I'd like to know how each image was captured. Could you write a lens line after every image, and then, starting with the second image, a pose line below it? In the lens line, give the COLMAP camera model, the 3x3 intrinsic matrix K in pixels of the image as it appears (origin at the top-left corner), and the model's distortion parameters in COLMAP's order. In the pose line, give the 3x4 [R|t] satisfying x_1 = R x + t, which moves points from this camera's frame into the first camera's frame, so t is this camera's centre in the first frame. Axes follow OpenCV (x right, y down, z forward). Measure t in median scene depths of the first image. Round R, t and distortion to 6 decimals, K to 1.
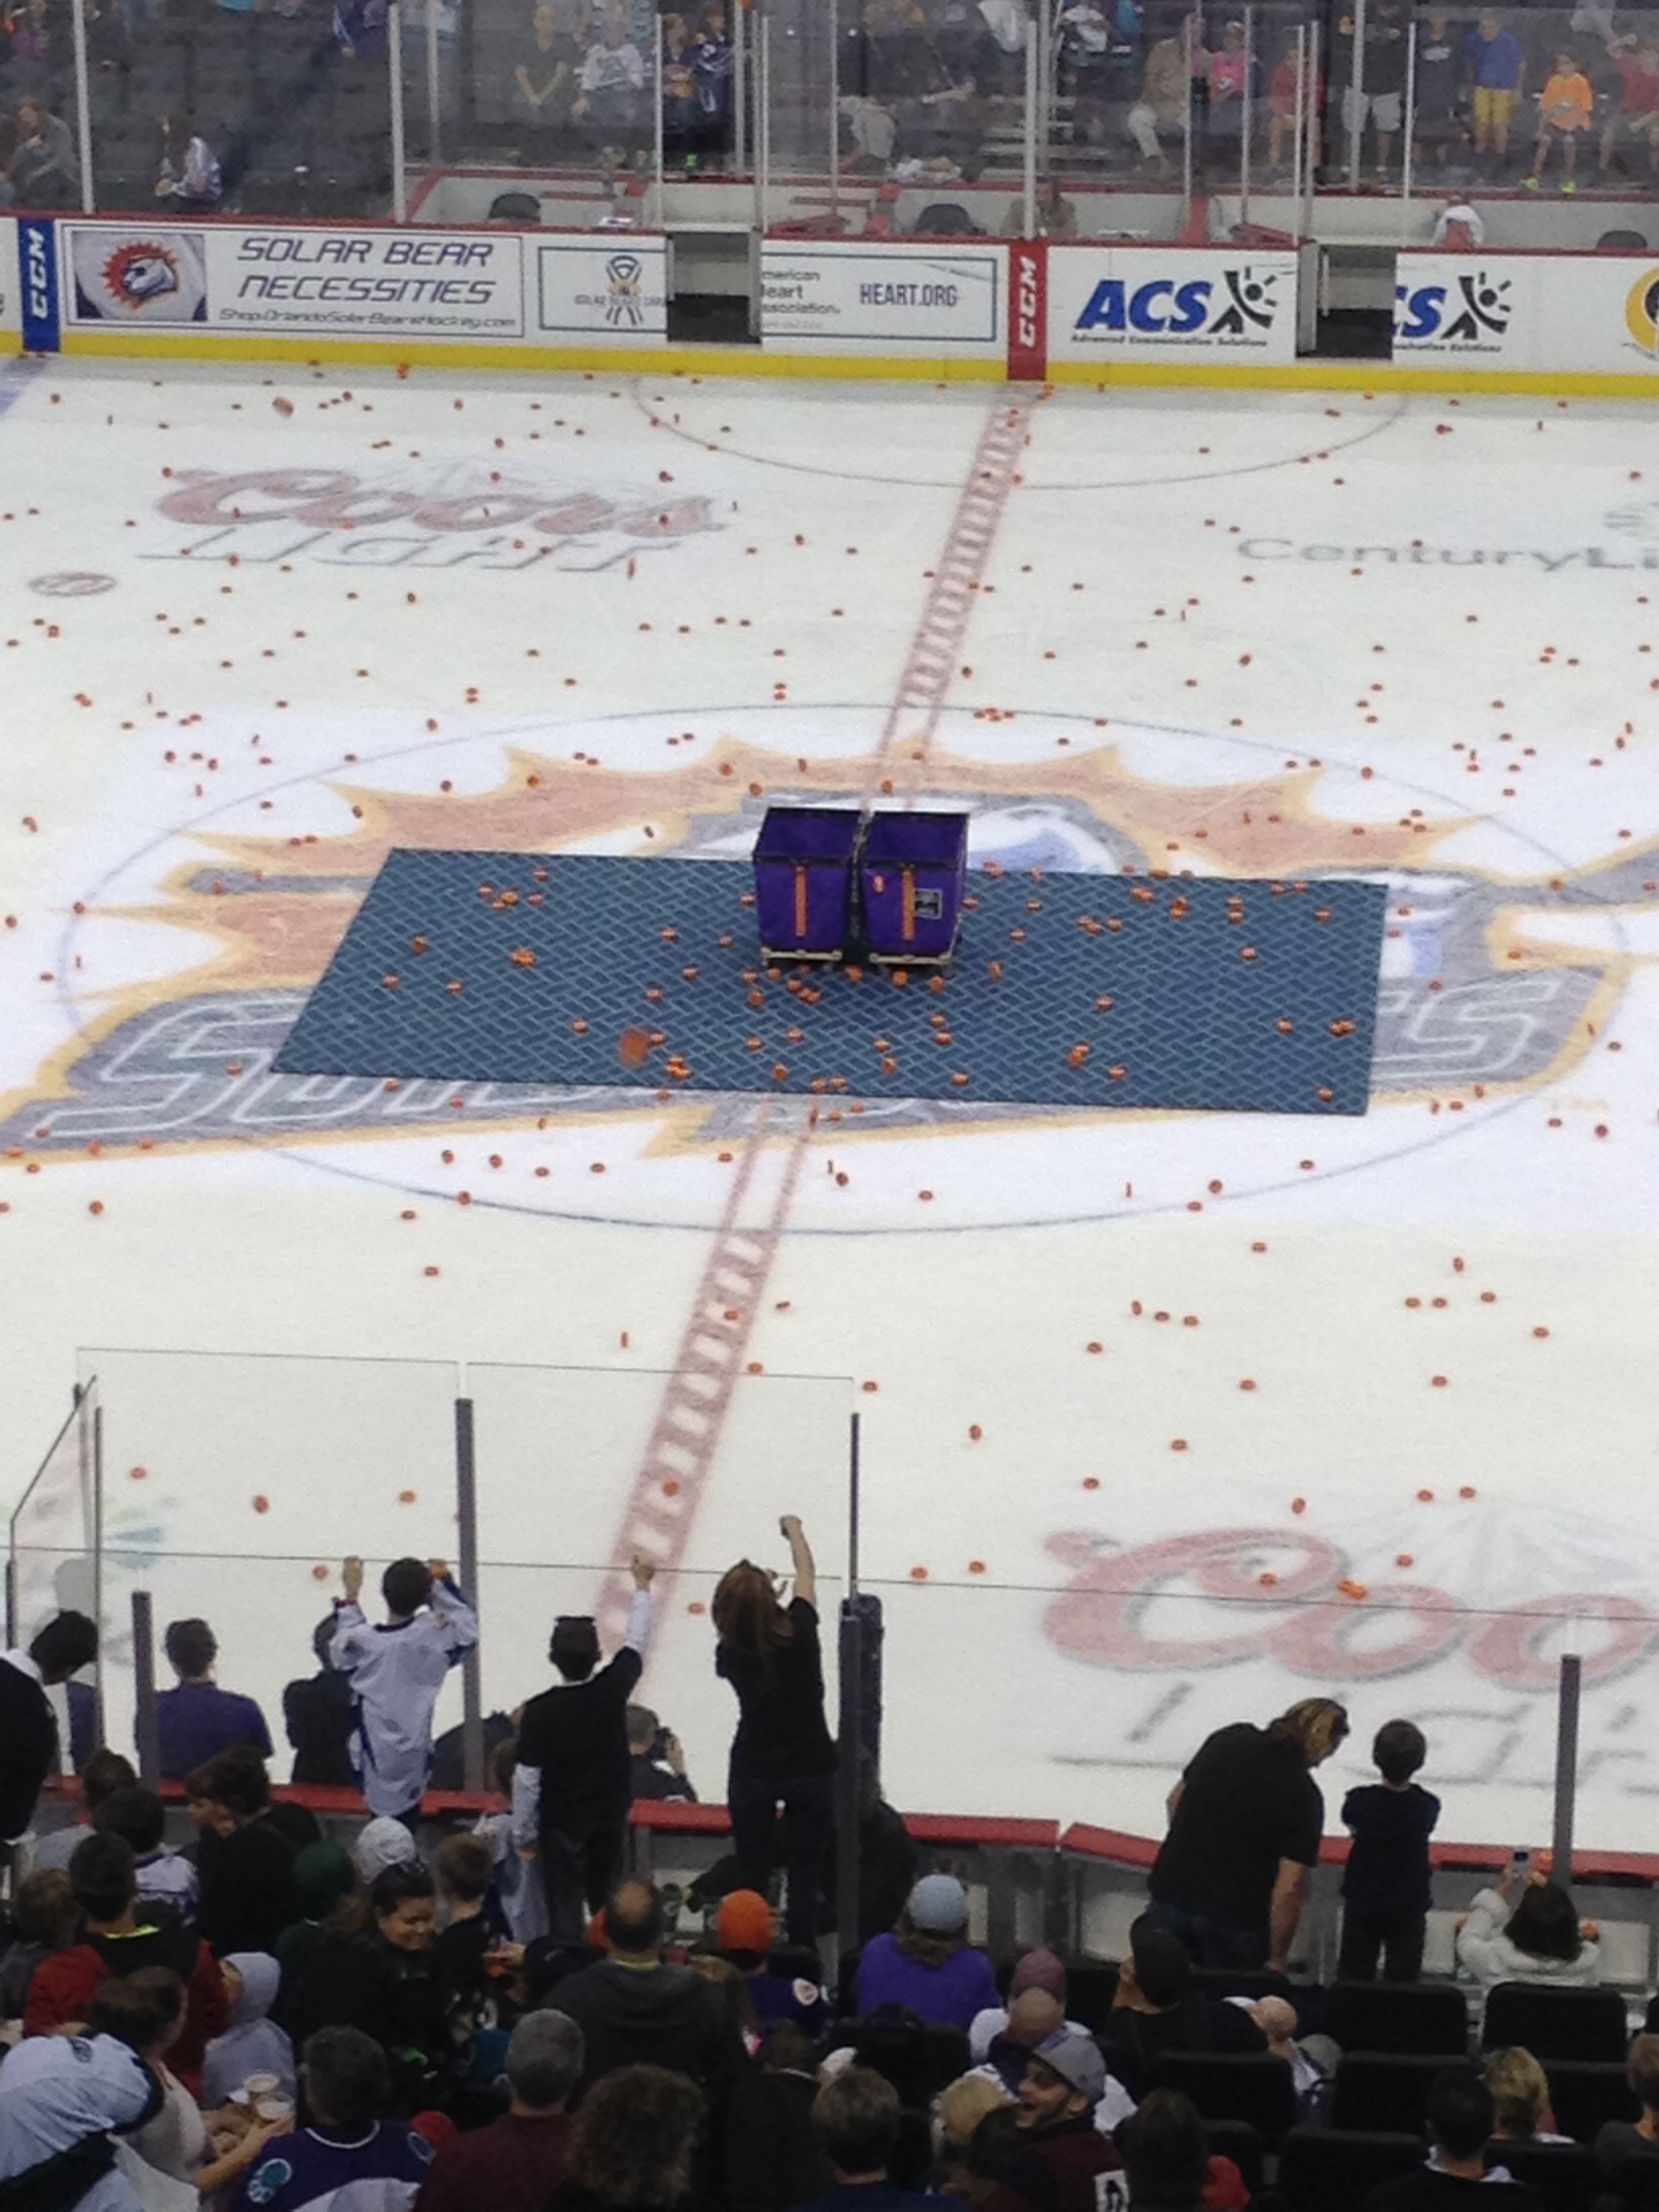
lens RADIAL K [[6704.5, 0, 823.4], [0, 6704.5, 1122.6], [0, 0, 1]] dist [0.192539, 0.000000]
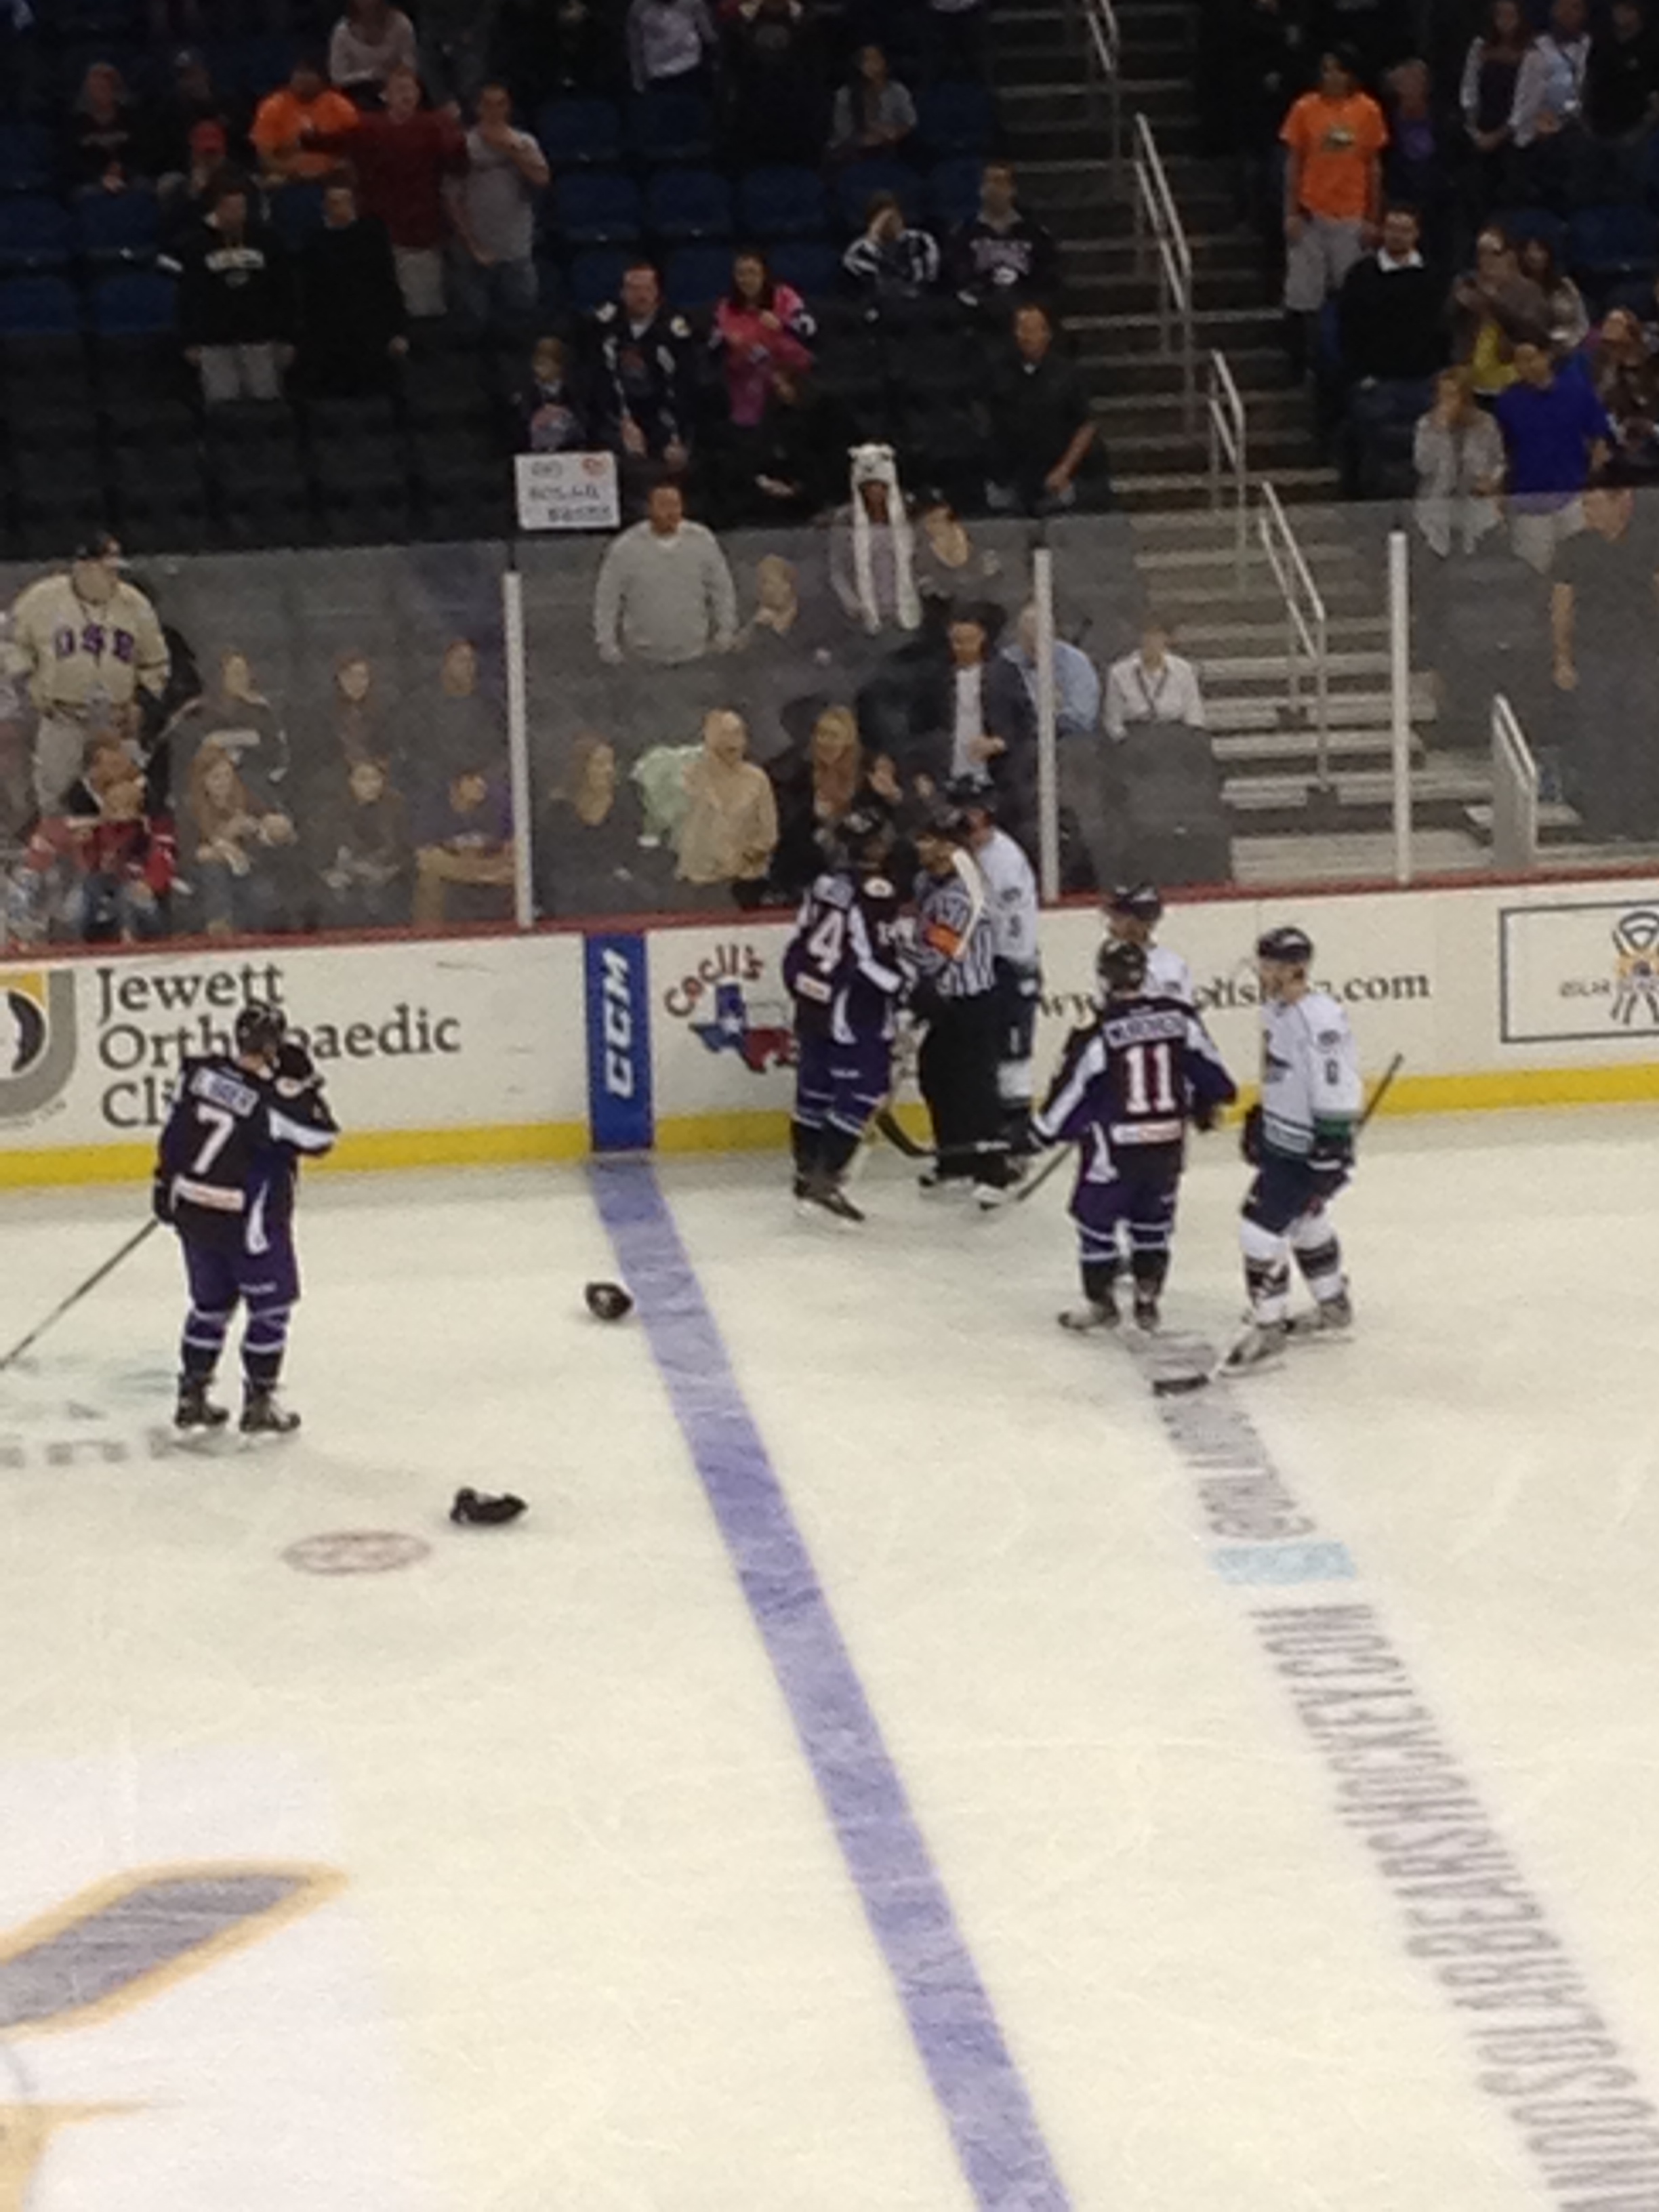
lens RADIAL K [[11248.0, 0, 825.0], [0, 11248.0, 1102.4], [0, 0, 1]] dist [0.084925, 0.000000]
pose [[0.964291, -0.078055, 0.253081, -0.338105], [0.107241, 0.988817, -0.103639, -0.012919], [-0.242161, 0.127079, 0.961878, 0.034119]]
